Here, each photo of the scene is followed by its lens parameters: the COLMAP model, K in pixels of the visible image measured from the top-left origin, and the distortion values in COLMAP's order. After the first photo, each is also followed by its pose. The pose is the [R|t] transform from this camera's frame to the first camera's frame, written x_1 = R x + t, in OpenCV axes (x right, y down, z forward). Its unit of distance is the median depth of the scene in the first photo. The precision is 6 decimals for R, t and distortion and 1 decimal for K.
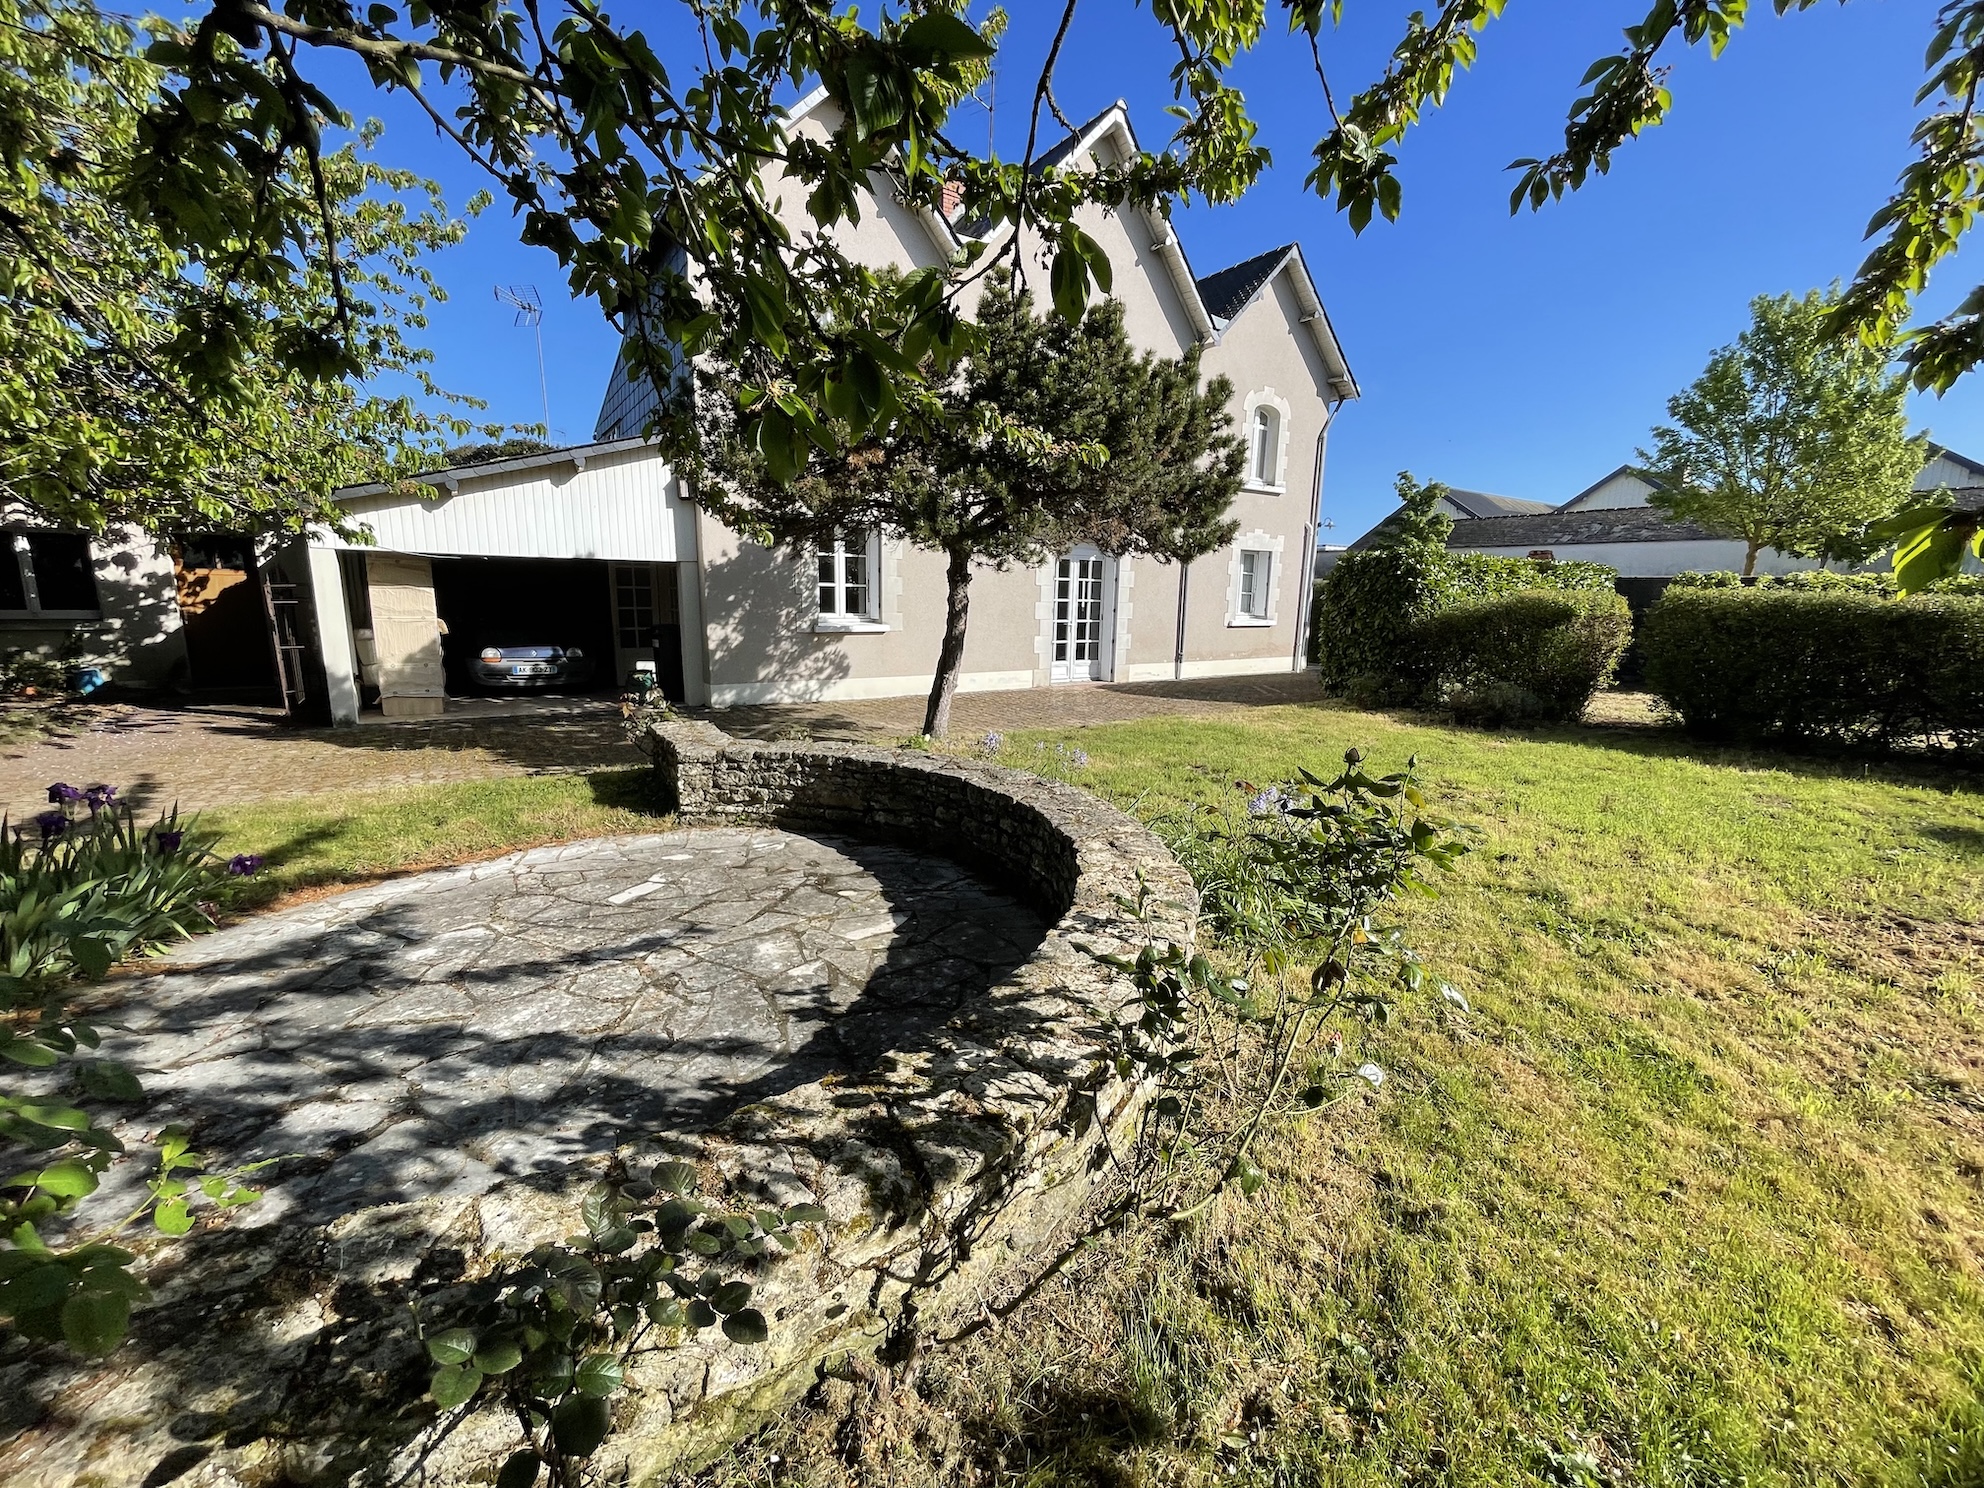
lens RADIAL K [[802.7, 0, 992.0], [0, 802.7, 744.0], [0, 0, 1]] dist [-0.002735, -0.000048]
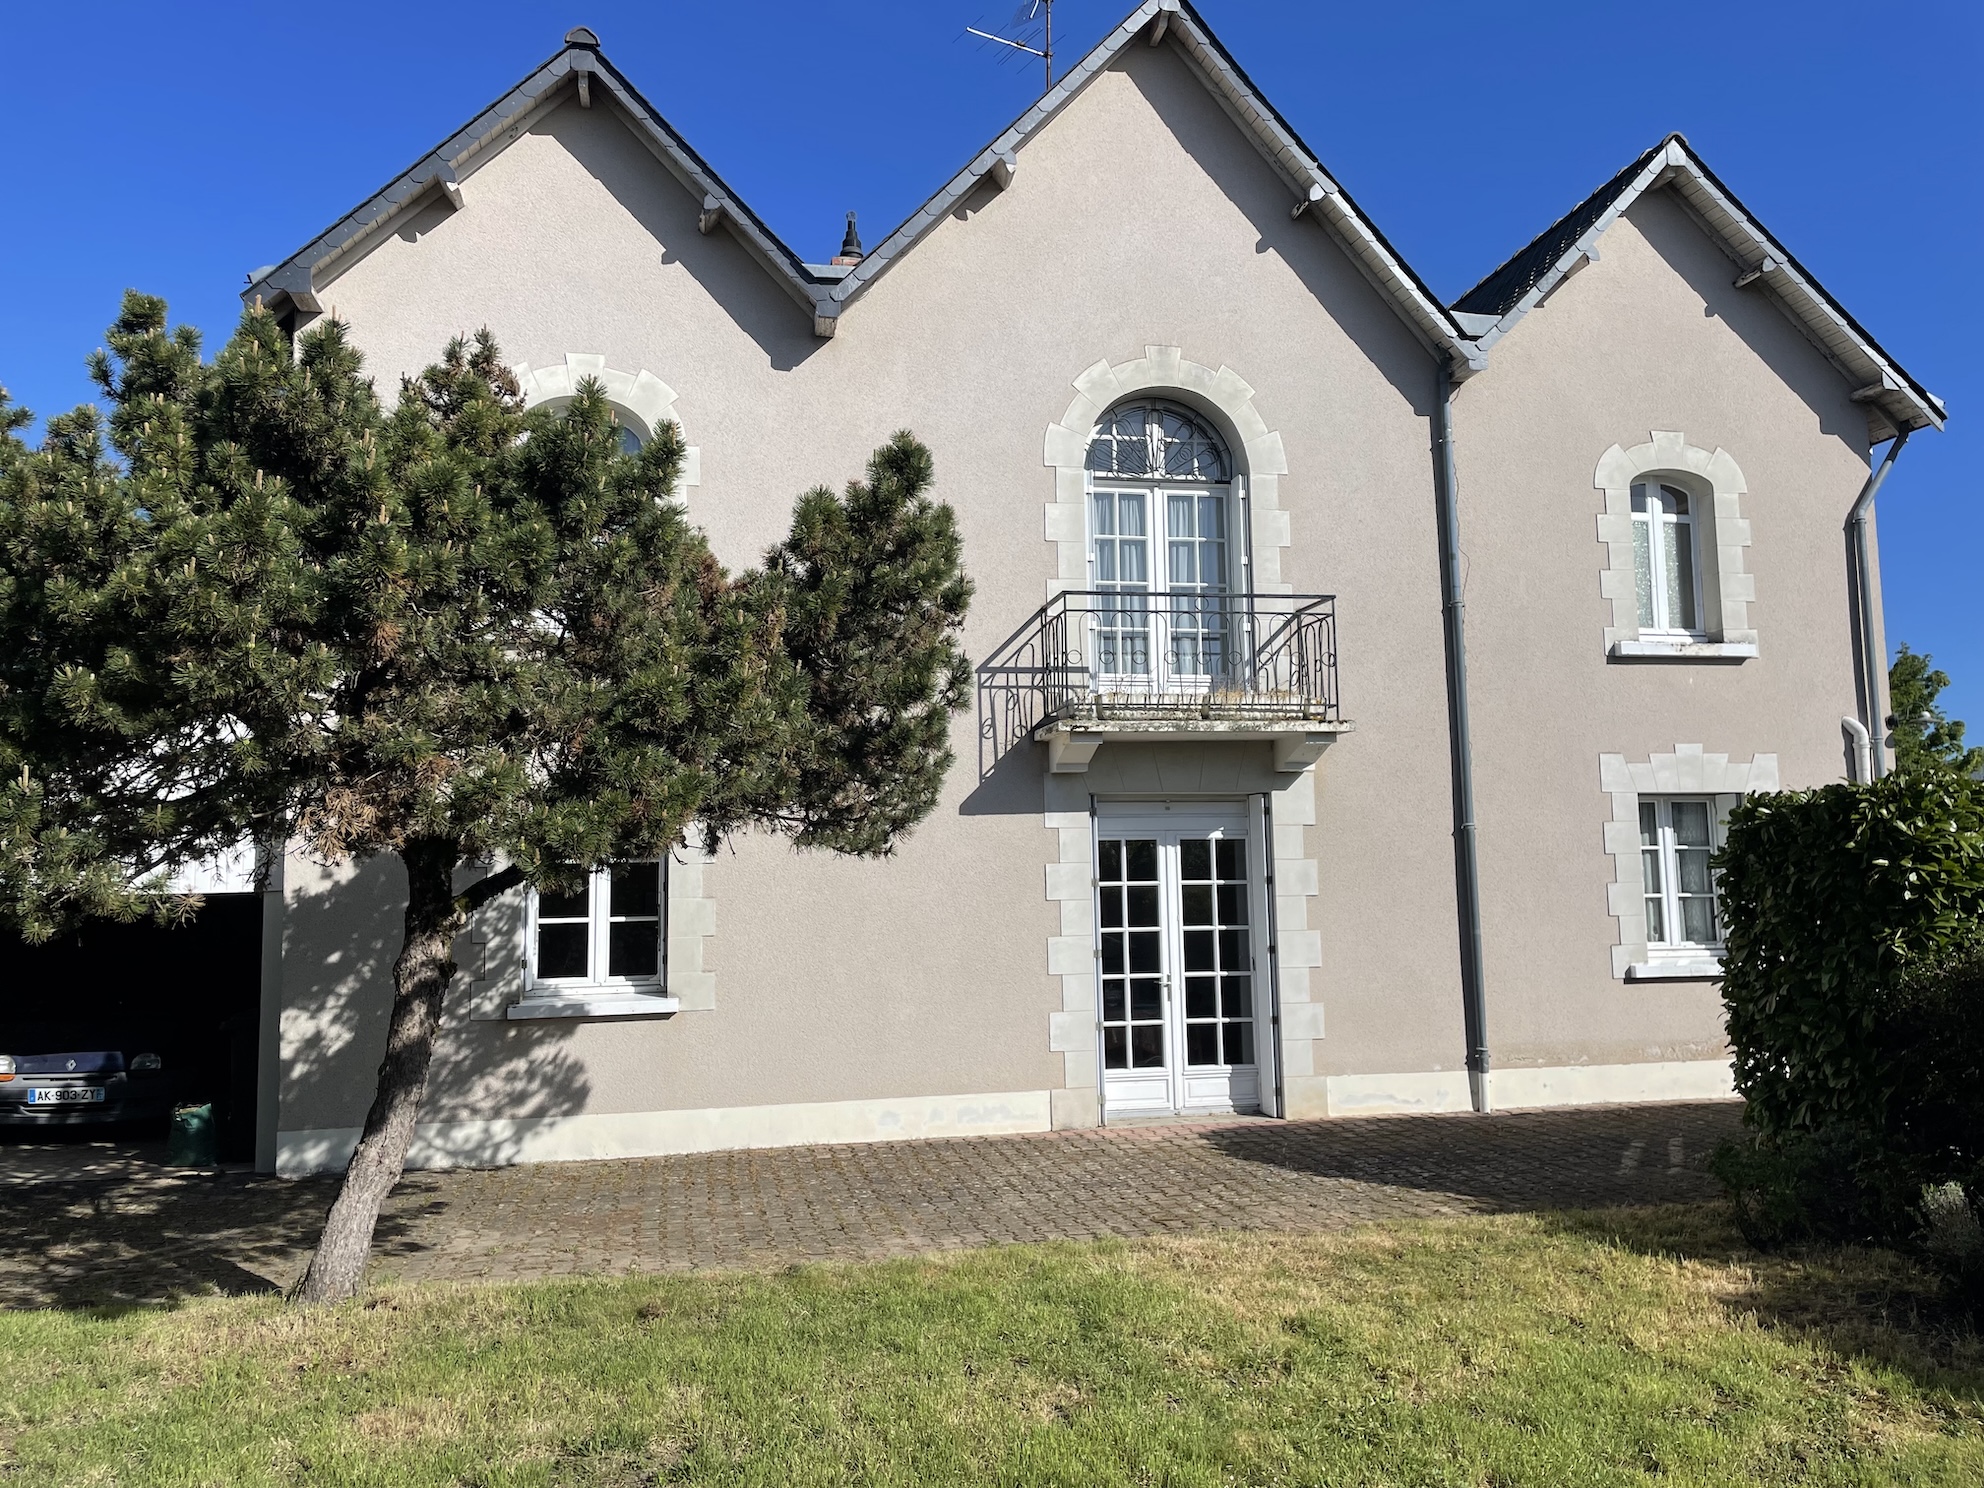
lens RADIAL K [[1453.8, 0, 992.0], [0, 1453.8, 744.0], [0, 0, 1]] dist [0.088109, -0.107248]
pose [[0.926253, -0.075838, -0.369195, 0.334638], [-0.033136, 0.959369, -0.280202, -0.048598], [0.375444, 0.271772, 0.886105, 0.220712]]
